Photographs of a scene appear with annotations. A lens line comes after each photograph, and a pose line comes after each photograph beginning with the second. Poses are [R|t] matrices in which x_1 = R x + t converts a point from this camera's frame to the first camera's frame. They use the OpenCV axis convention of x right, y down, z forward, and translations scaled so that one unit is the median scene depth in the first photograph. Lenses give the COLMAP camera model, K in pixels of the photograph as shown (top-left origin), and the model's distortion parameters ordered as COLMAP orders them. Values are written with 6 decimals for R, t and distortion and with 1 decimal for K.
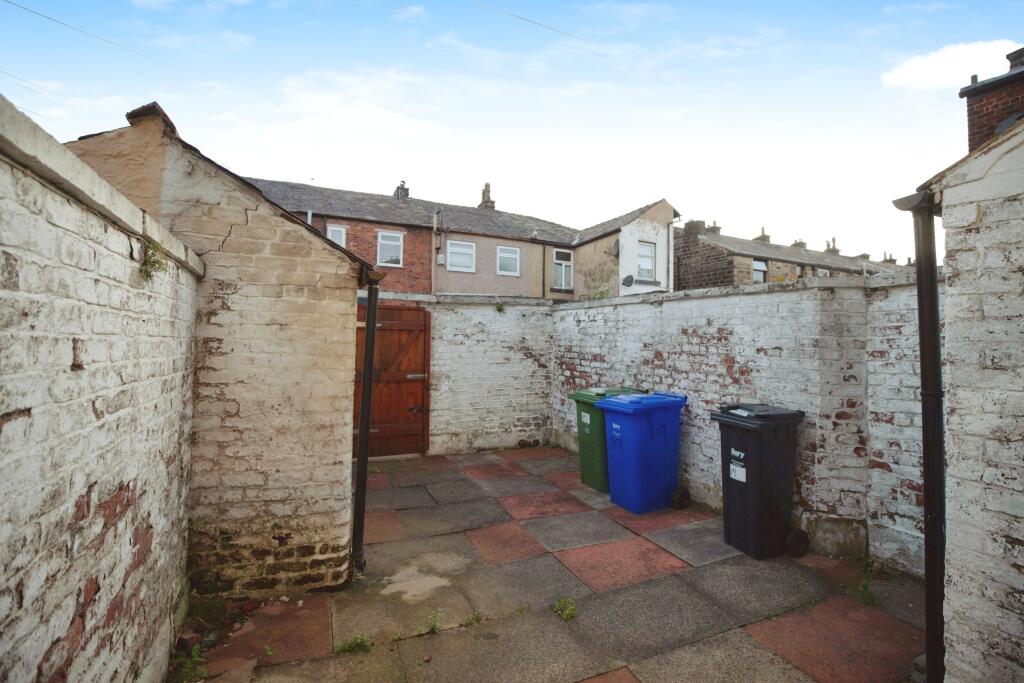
lens RADIAL K [[464.0, 0, 516.5], [0, 464.0, 338.9], [0, 0, 1]] dist [0.001078, 0.000277]
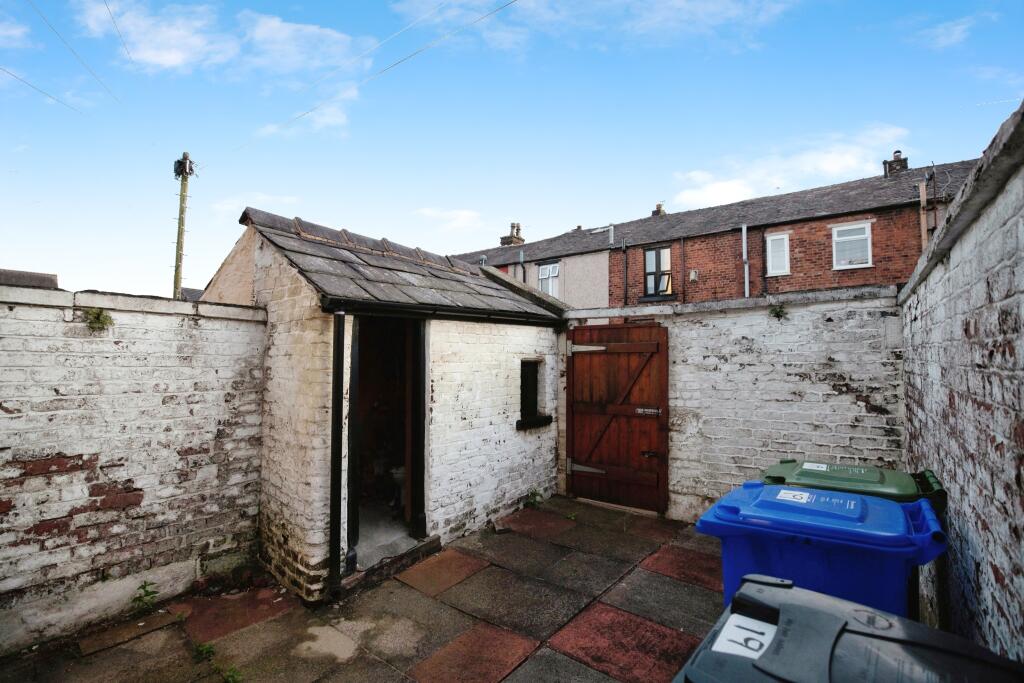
lens RADIAL K [[468.6, 0, 512.0], [0, 468.6, 341.5], [0, 0, 1]] dist [-0.023241, 0.000120]
pose [[0.483991, -0.055018, -0.873341, 0.348442], [0.012746, 0.998359, -0.055831, 0.004006], [0.874980, 0.015890, 0.483898, 0.395130]]
